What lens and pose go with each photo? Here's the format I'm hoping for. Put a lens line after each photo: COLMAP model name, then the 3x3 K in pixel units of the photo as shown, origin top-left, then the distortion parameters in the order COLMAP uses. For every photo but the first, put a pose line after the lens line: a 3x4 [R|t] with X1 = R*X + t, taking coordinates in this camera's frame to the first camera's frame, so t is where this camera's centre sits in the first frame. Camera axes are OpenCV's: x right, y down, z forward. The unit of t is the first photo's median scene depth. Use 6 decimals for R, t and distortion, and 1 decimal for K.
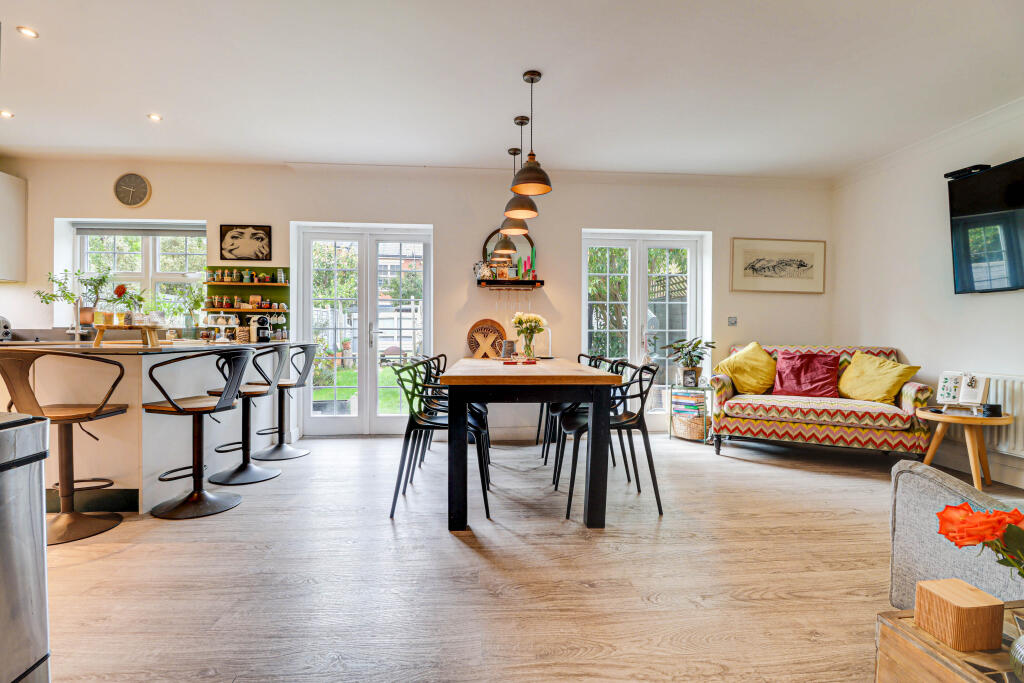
lens RADIAL K [[483.2, 0, 517.5], [0, 483.2, 345.1], [0, 0, 1]] dist [-0.013719, -0.004377]
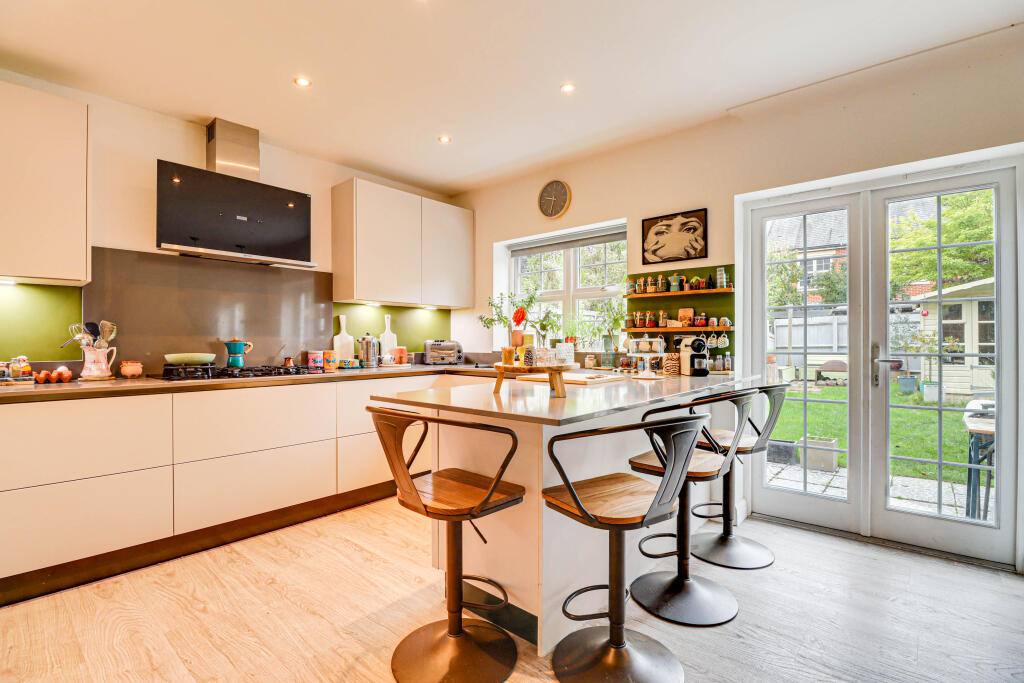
lens RADIAL K [[483.2, 0, 512.7], [0, 483.2, 344.1], [0, 0, 1]] dist [-0.013719, -0.004377]
pose [[0.695635, -0.004780, -0.718379, -0.207379], [-0.004630, 0.999927, -0.011137, -0.040541], [0.718380, 0.011073, 0.695563, 0.311675]]
